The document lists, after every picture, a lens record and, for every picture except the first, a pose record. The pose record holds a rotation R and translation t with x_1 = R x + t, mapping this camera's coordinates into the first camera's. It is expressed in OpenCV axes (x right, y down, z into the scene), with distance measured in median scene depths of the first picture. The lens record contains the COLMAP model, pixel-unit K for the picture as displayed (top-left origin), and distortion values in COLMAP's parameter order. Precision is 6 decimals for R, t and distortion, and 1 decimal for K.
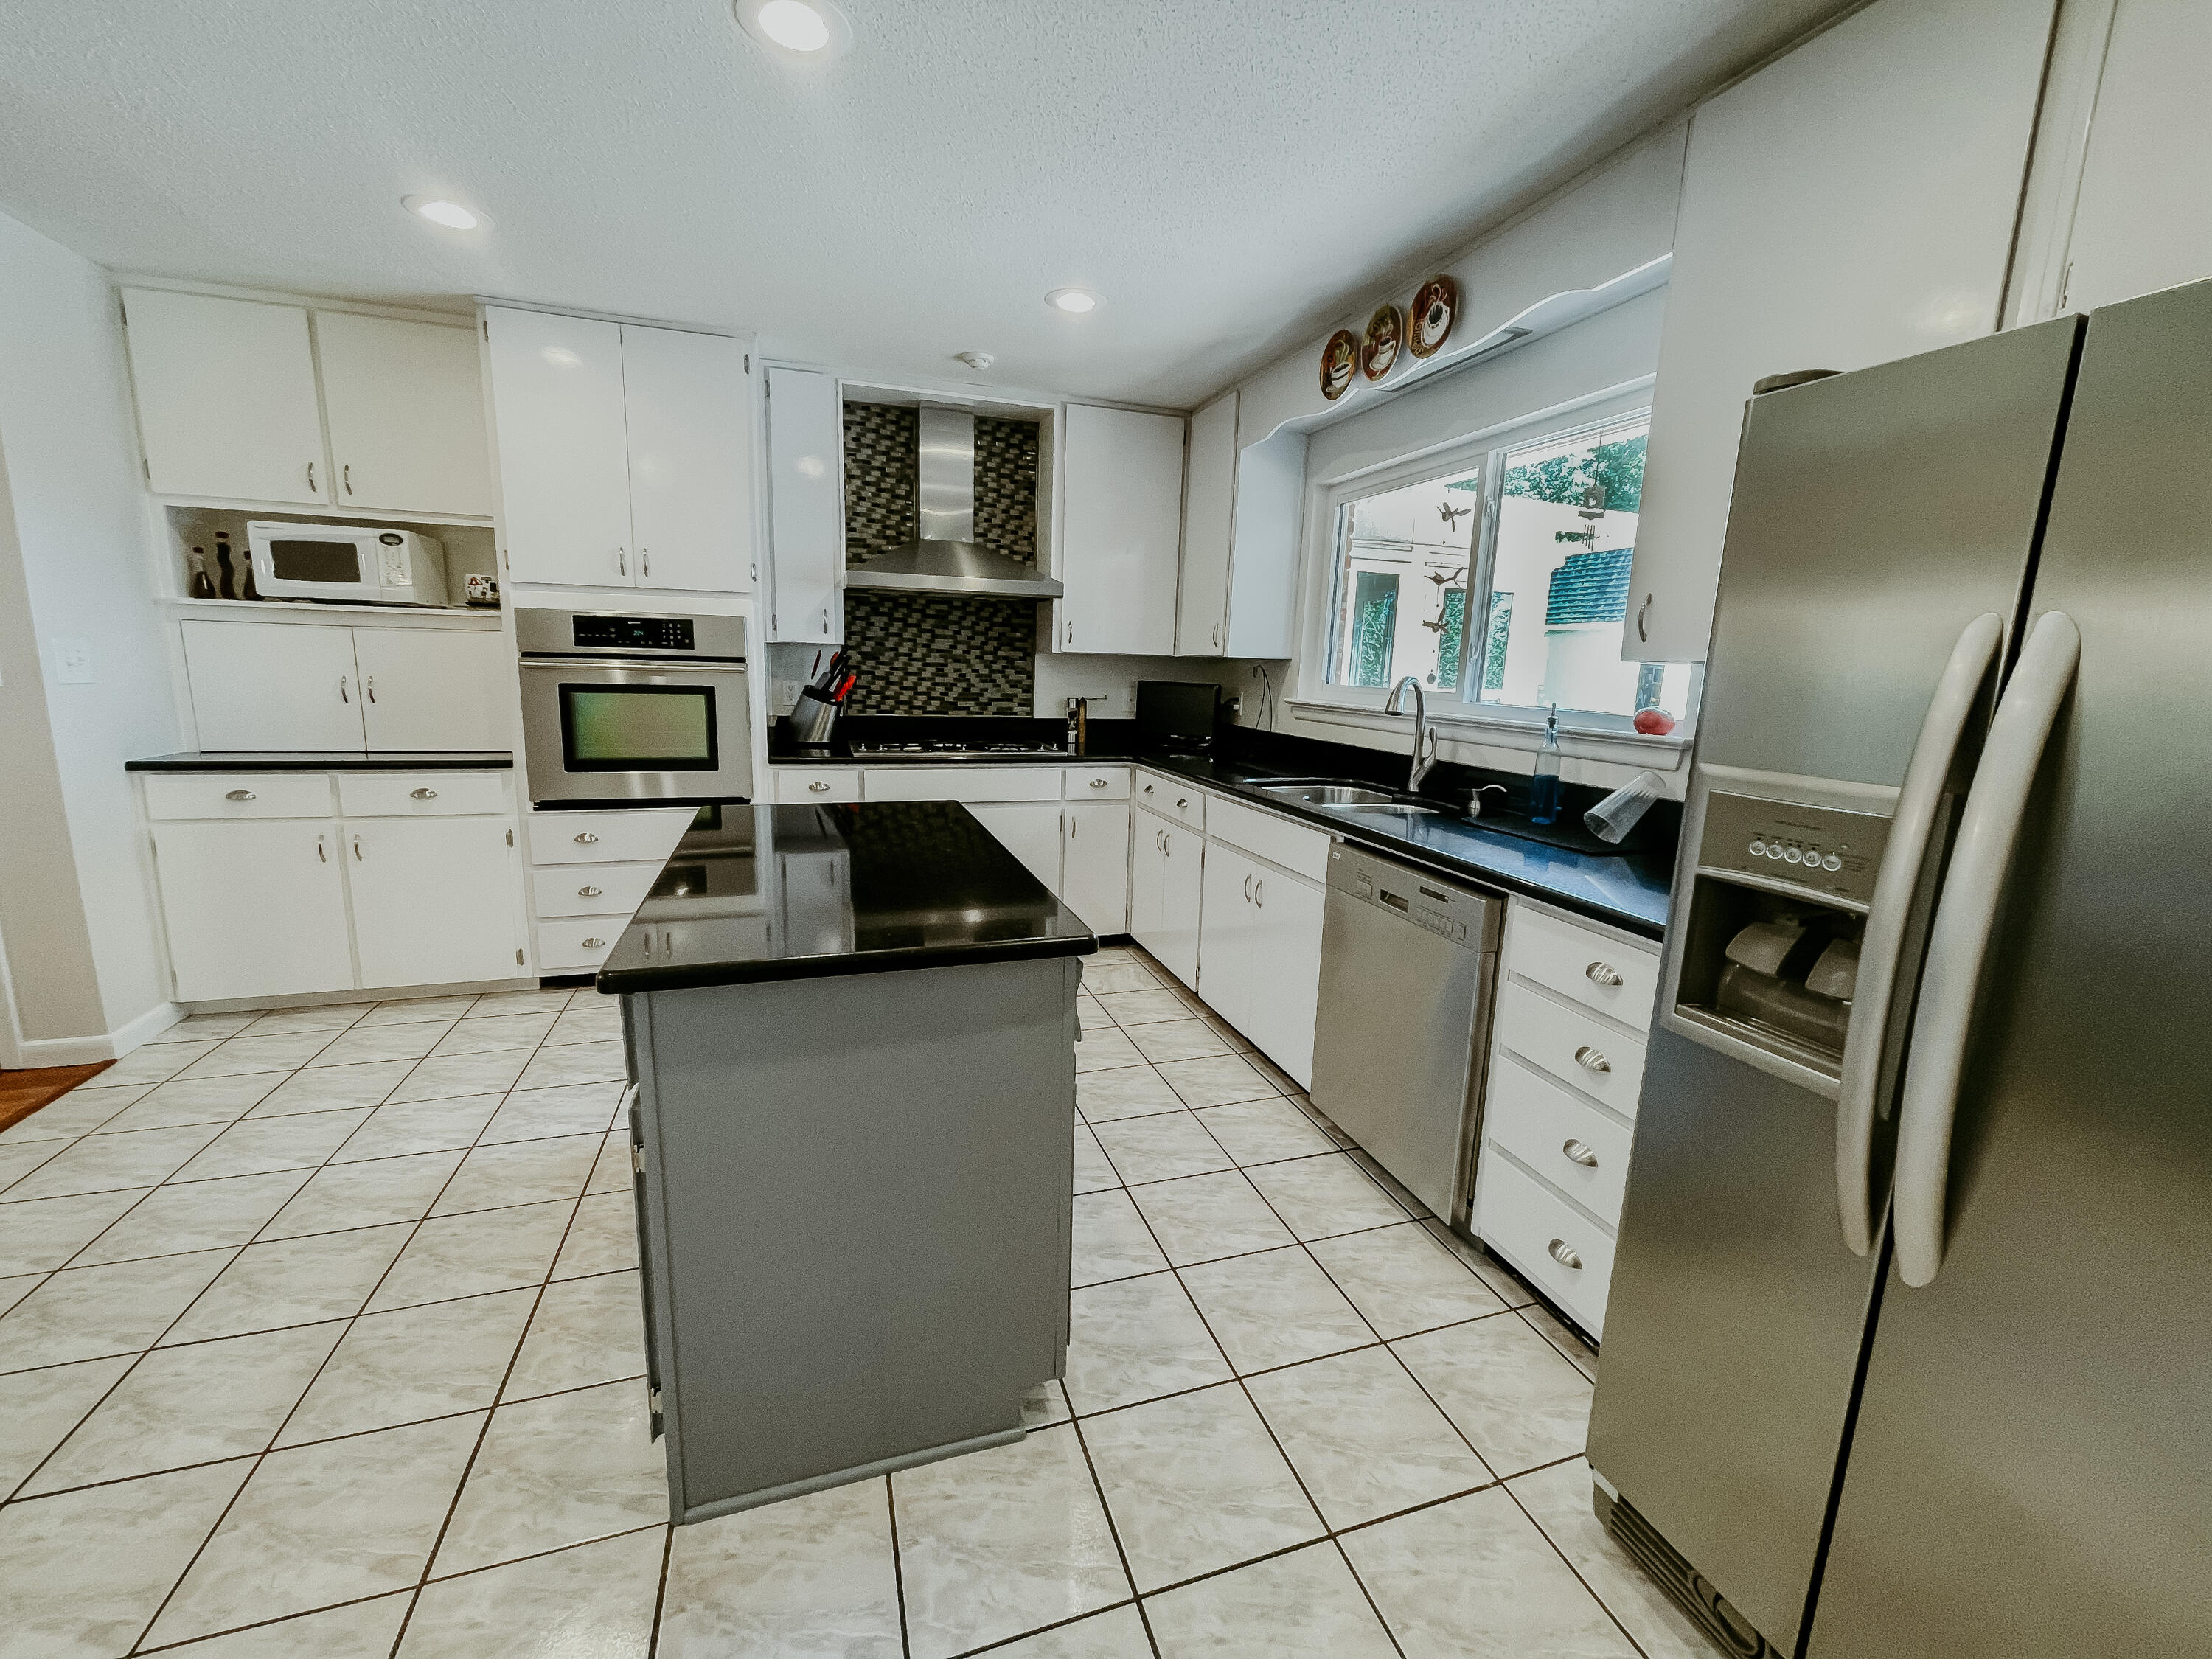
lens RADIAL K [[894.4, 0, 1105.3], [0, 894.4, 819.0], [0, 0, 1]] dist [-0.001470, 0.000053]
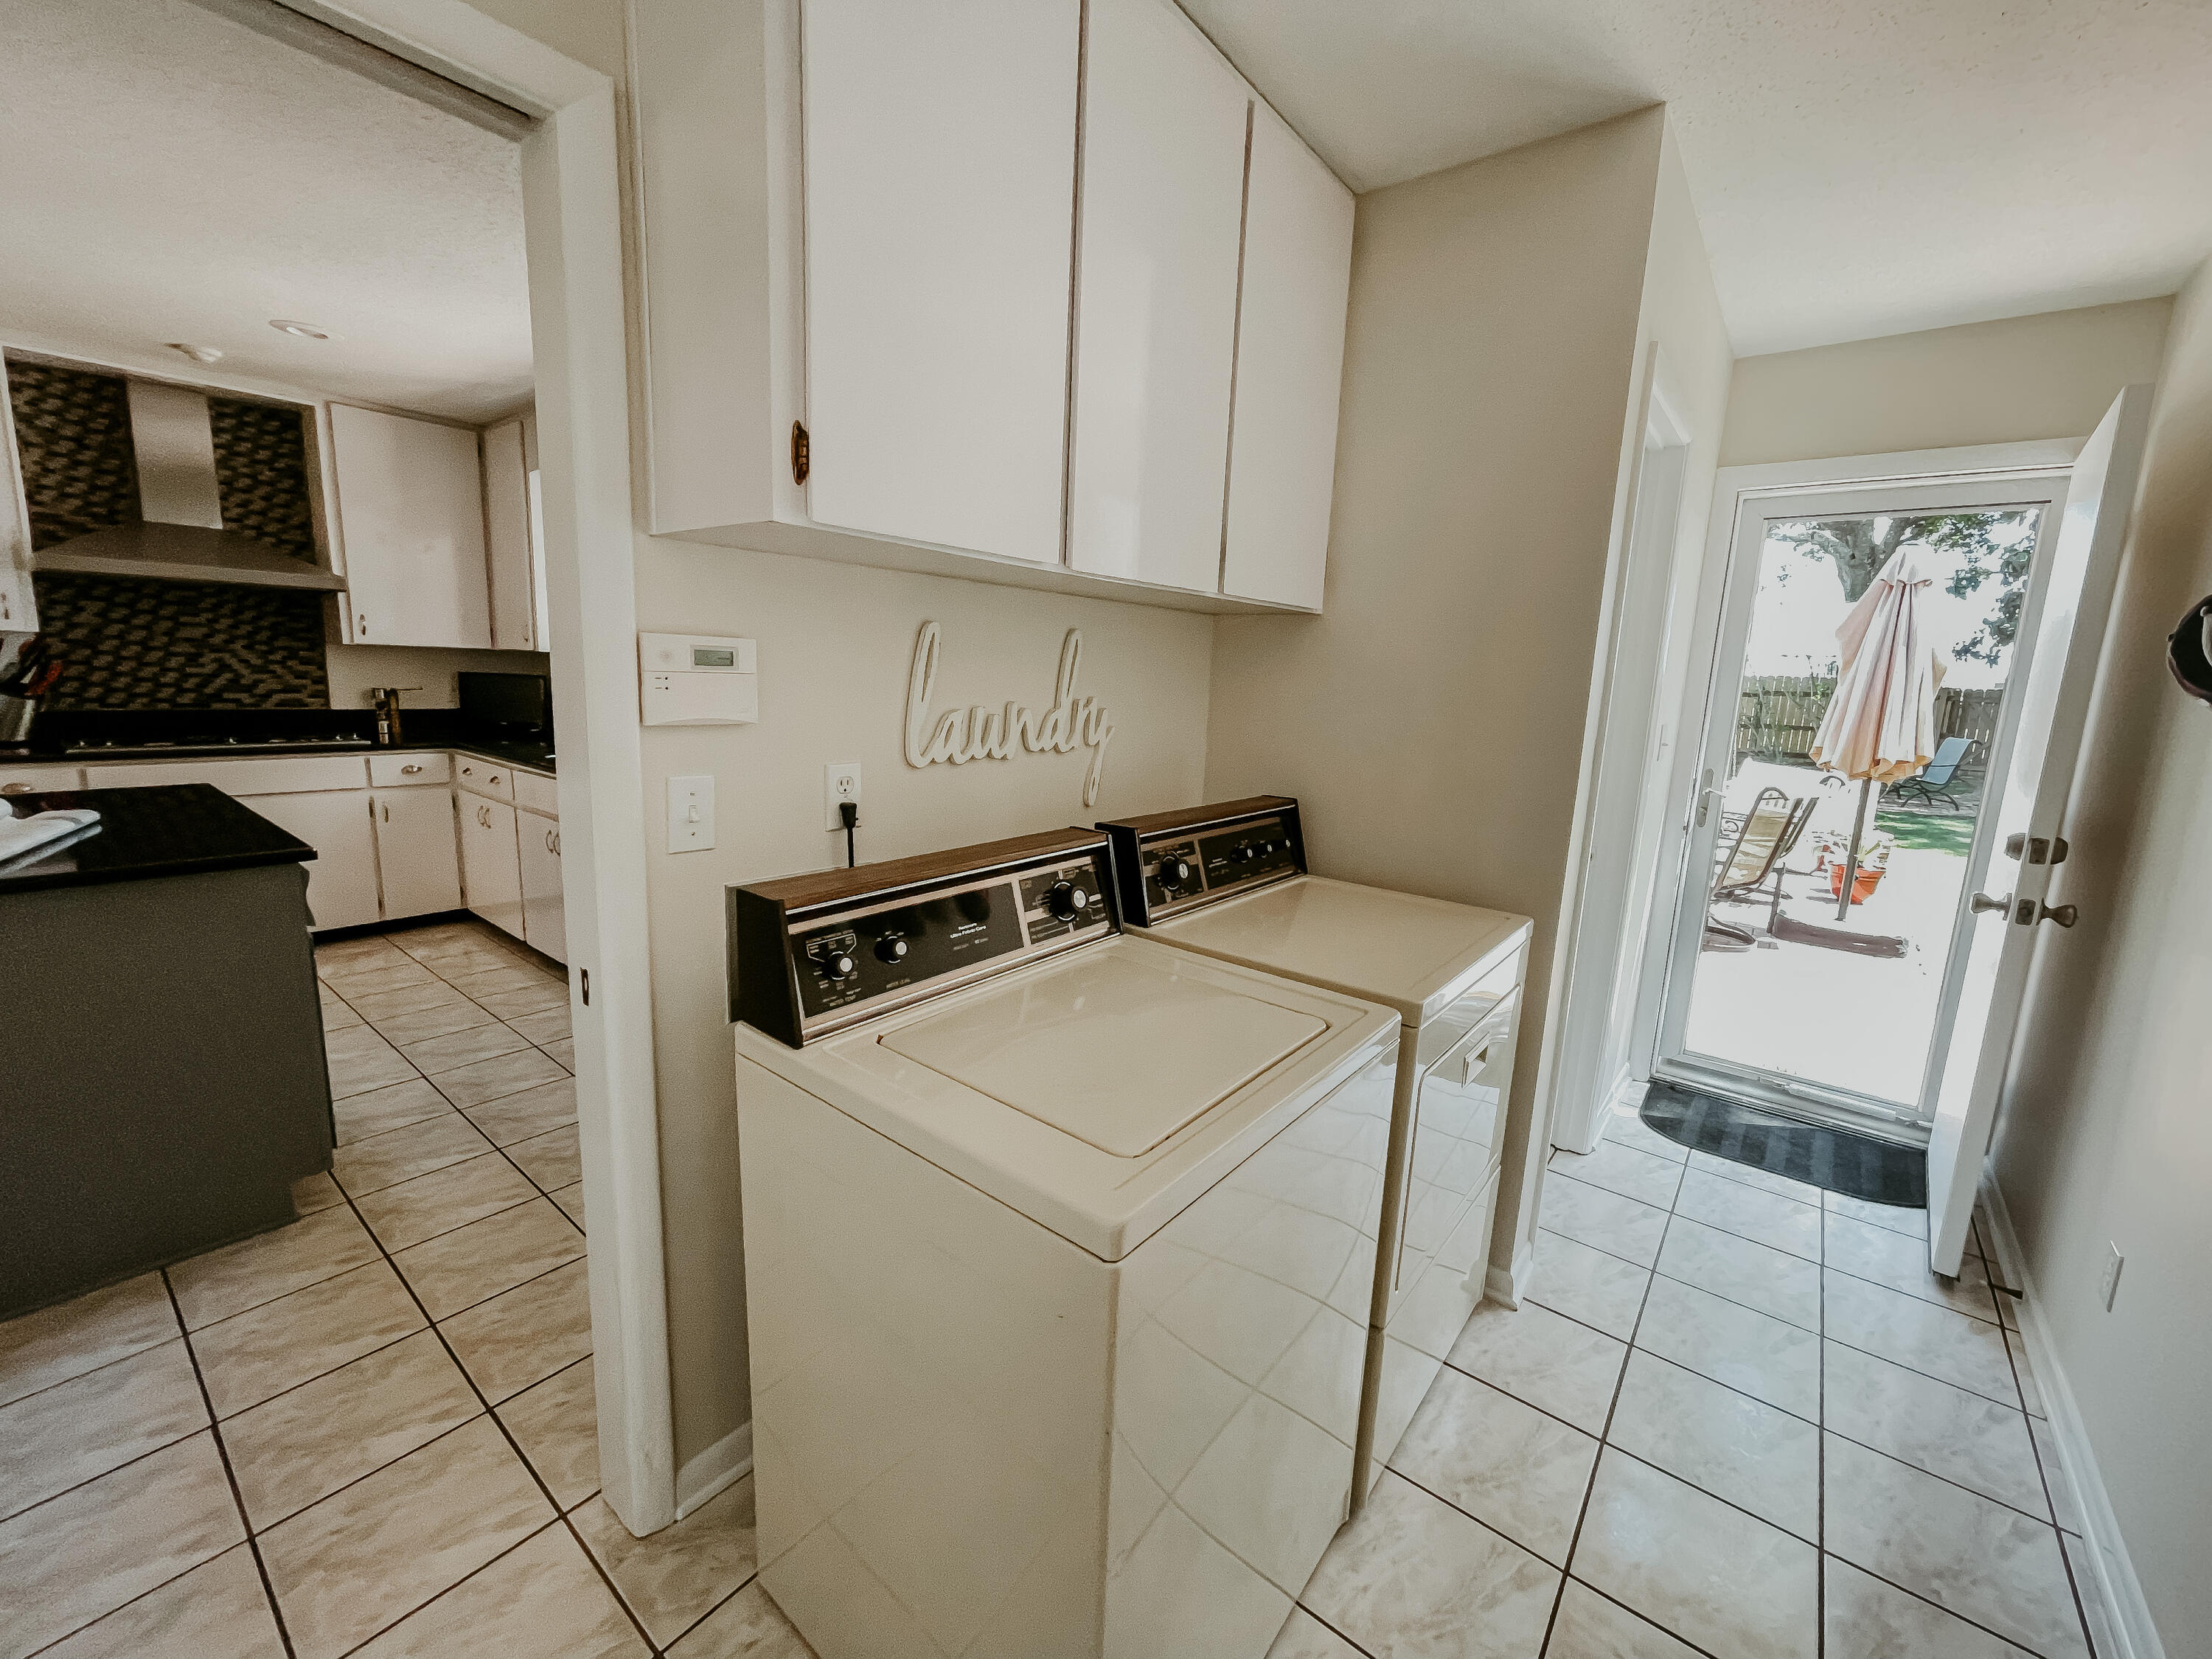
lens RADIAL K [[887.4, 0, 1120.2], [0, 887.4, 822.5], [0, 0, 1]] dist [0.008876, -0.005315]
pose [[0.831005, -0.087816, 0.549290, 0.108291], [0.079911, 0.996064, 0.038347, 0.051472], [-0.550496, 0.012028, 0.834751, -0.356017]]
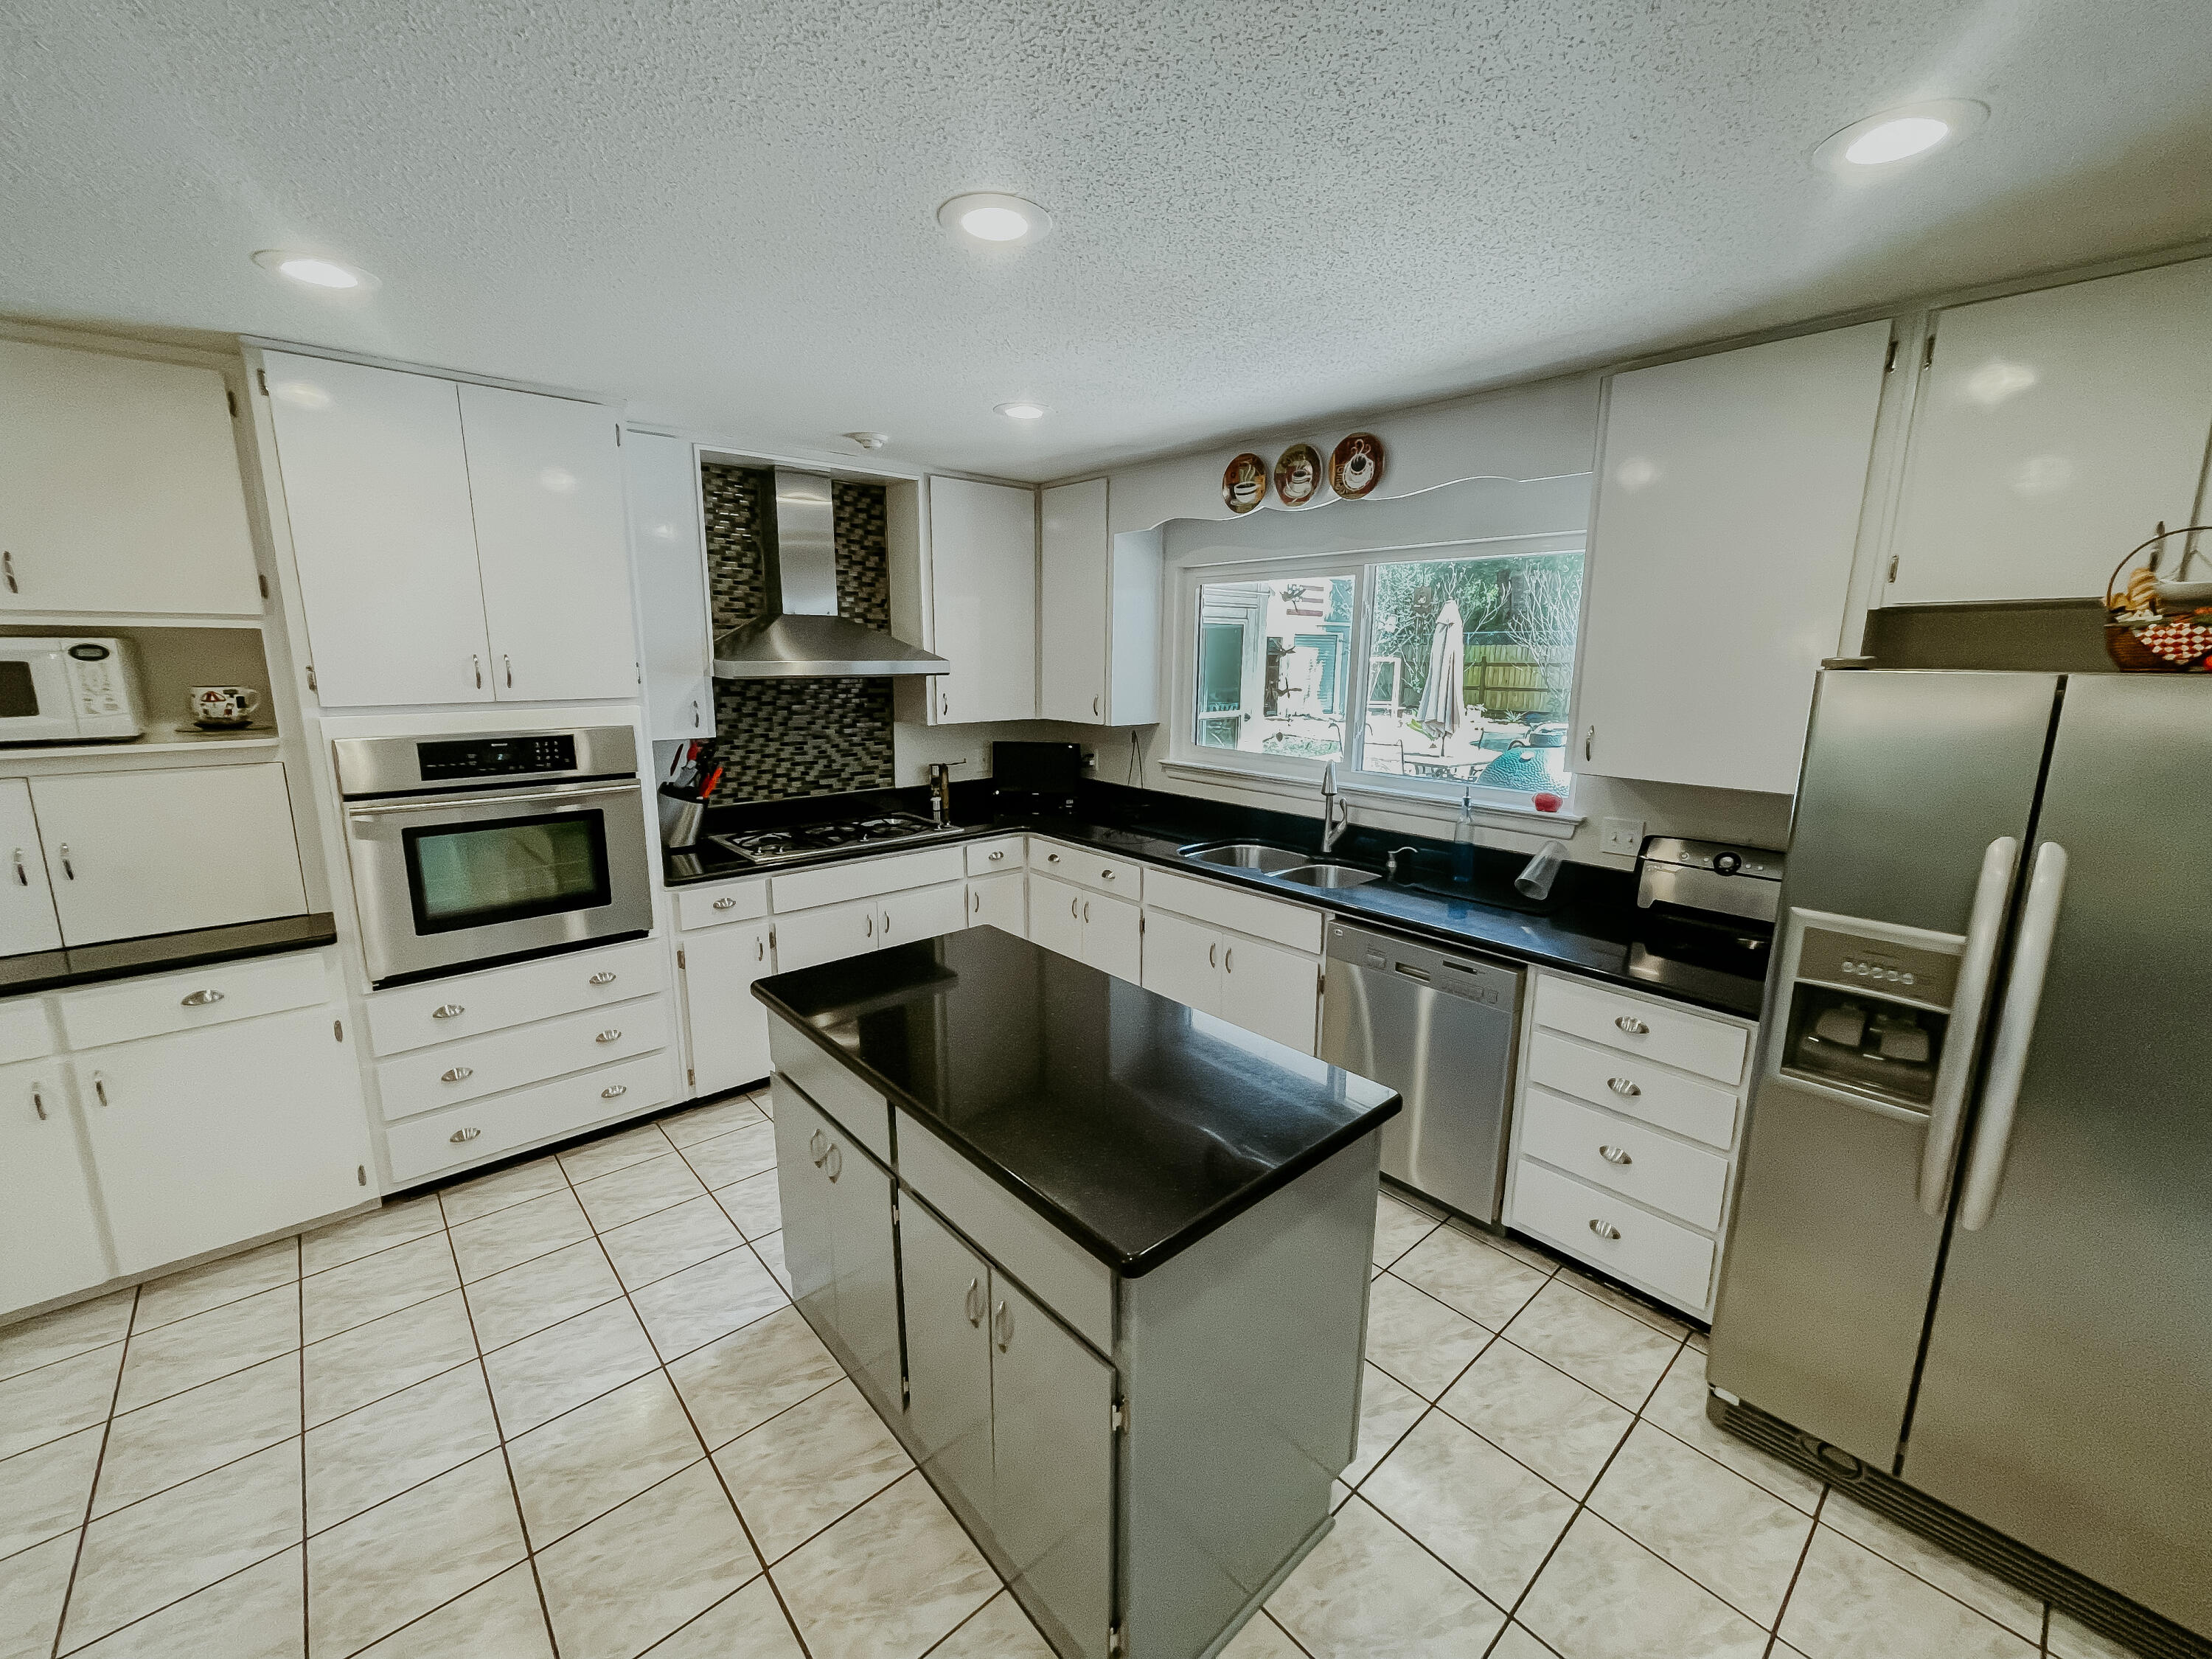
lens RADIAL K [[894.4, 0, 1105.3], [0, 894.4, 819.0], [0, 0, 1]] dist [-0.001470, 0.000053]
pose [[0.918827, -0.099322, 0.381959, -0.282194], [0.091299, 0.995055, 0.039122, -0.111976], [-0.383956, -0.001073, 0.923351, 0.021986]]
